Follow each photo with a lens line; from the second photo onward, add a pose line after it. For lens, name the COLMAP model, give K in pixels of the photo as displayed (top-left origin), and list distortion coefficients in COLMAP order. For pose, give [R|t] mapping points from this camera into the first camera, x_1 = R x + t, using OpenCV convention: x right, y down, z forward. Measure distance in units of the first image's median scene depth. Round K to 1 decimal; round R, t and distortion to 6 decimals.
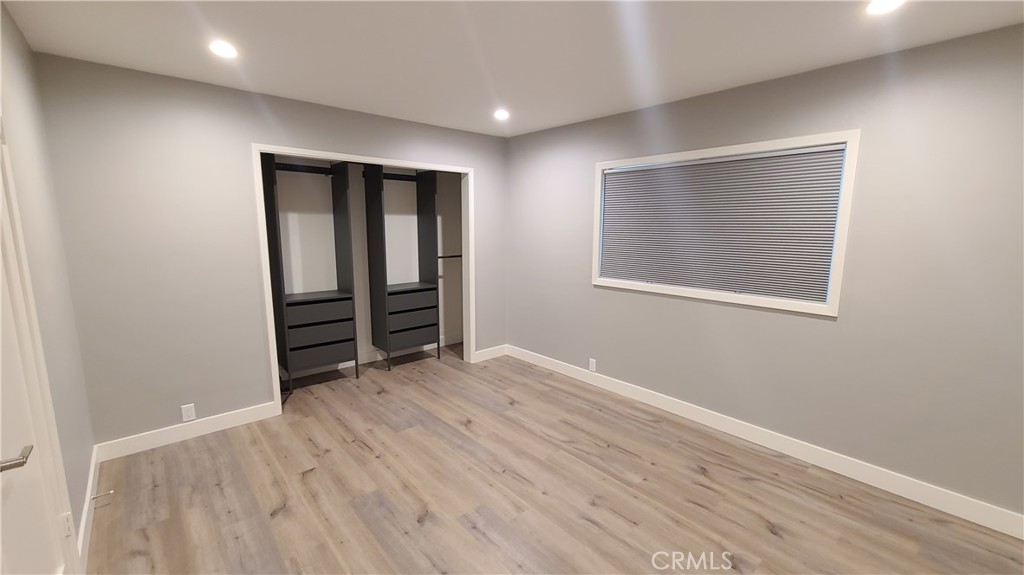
lens RADIAL K [[420.2, 0, 512.6], [0, 420.2, 288.7], [0, 0, 1]] dist [0.002917, -0.000053]
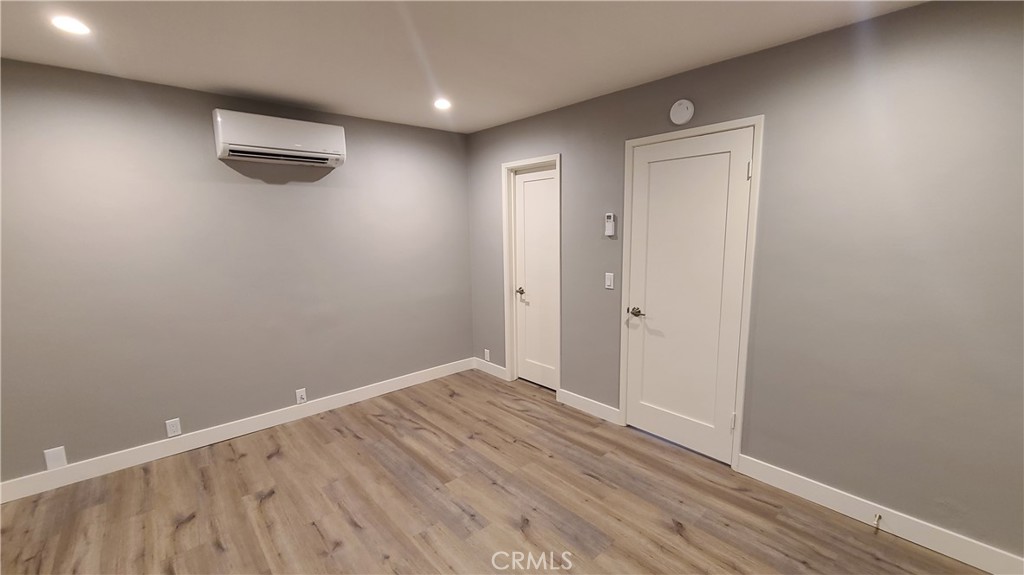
lens RADIAL K [[420.2, 0, 512.6], [0, 420.2, 287.8], [0, 0, 1]] dist [0.002917, -0.000053]
pose [[-0.999965, 0.006529, -0.005324, -0.183963], [0.004645, 0.954556, 0.297994, -0.280174], [0.007028, 0.297959, -0.954553, 1.779575]]
